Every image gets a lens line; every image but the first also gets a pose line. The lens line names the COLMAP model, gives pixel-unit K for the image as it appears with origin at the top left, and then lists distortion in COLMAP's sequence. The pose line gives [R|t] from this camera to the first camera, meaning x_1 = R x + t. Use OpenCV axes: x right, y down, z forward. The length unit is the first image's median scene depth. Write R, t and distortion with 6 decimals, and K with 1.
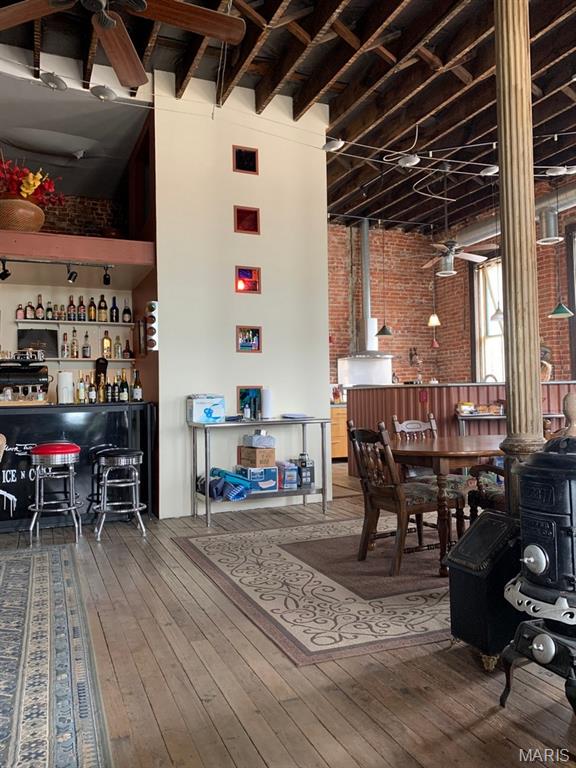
lens RADIAL K [[580.6, 0, 290.9], [0, 580.6, 384.3], [0, 0, 1]] dist [0.027618, -0.014110]
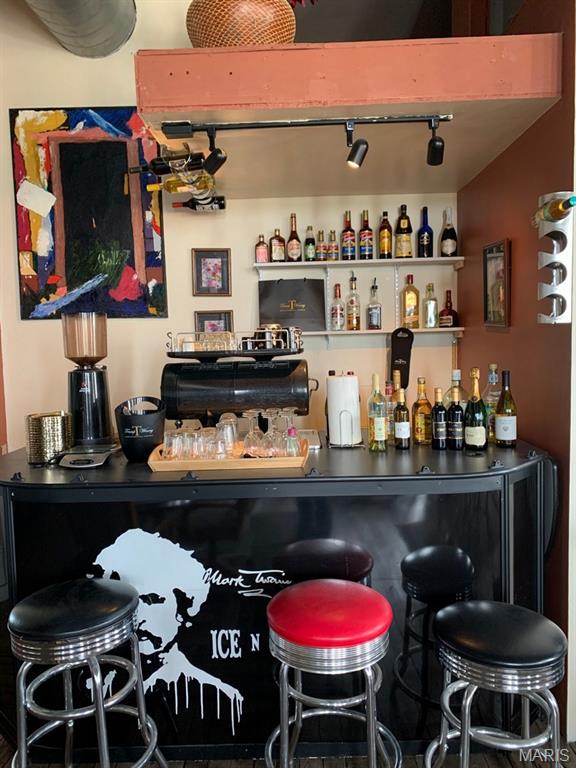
lens RADIAL K [[580.6, 0, 289.3], [0, 580.6, 385.1], [0, 0, 1]] dist [0.027618, -0.014110]
pose [[0.907218, 0.028321, -0.419706, -0.200914], [0.017936, 0.994220, 0.105857, -0.053047], [0.420278, -0.103564, 0.901466, 0.491492]]
